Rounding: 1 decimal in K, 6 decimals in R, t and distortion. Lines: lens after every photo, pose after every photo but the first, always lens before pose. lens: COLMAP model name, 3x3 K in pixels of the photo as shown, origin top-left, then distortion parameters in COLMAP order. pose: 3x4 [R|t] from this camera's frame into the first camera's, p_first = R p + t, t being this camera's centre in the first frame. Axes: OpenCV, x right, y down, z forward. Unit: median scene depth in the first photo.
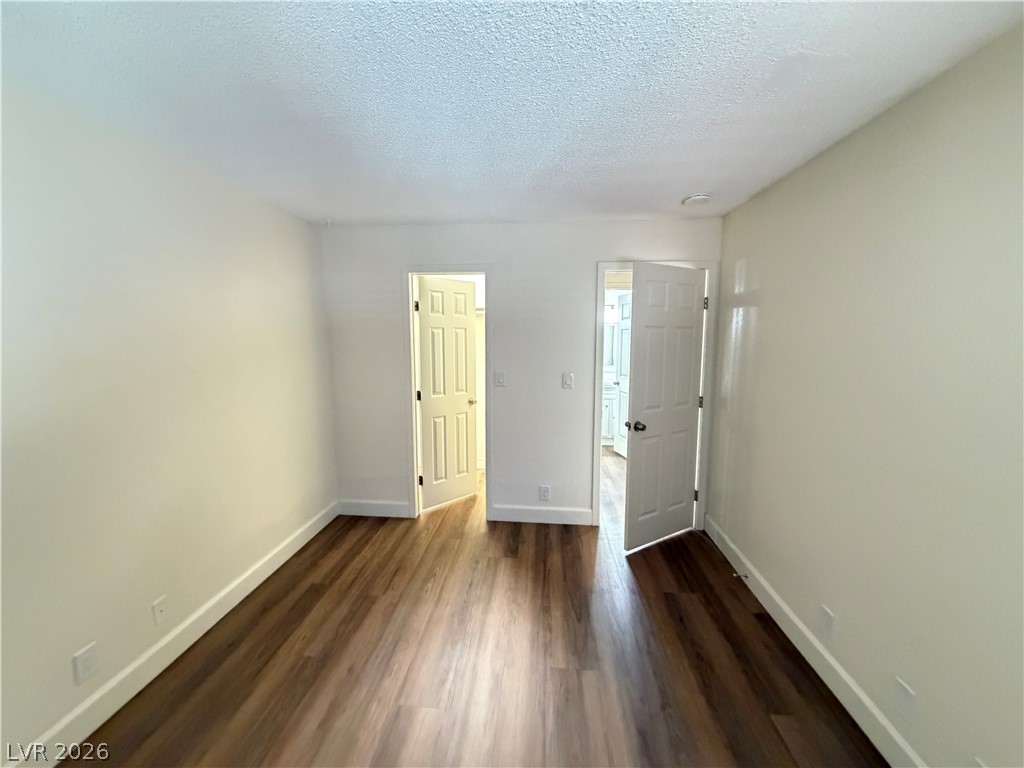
lens RADIAL K [[405.6, 0, 510.2], [0, 405.6, 384.5], [0, 0, 1]] dist [-0.001387, -0.000298]
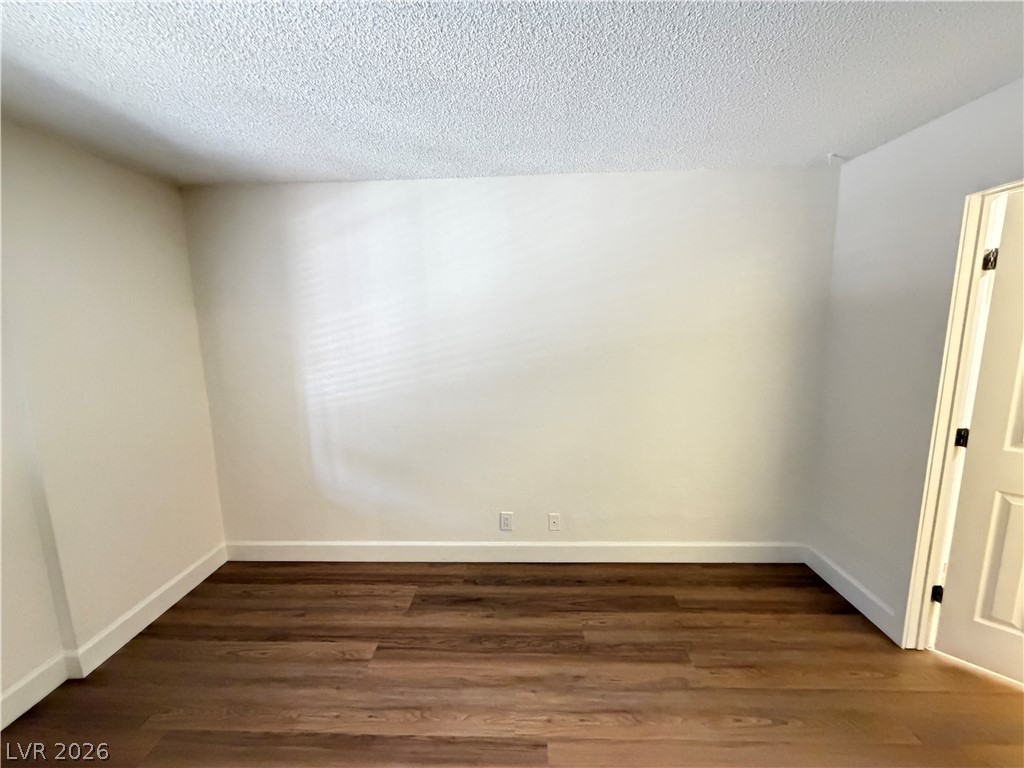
lens RADIAL K [[405.6, 0, 513.3], [0, 405.6, 383.4], [0, 0, 1]] dist [-0.001387, -0.000298]
pose [[0.047243, 0.144263, -0.988411, 0.327722], [-0.108802, 0.984372, 0.138473, -0.066405], [0.992940, 0.100999, 0.062200, 0.540078]]
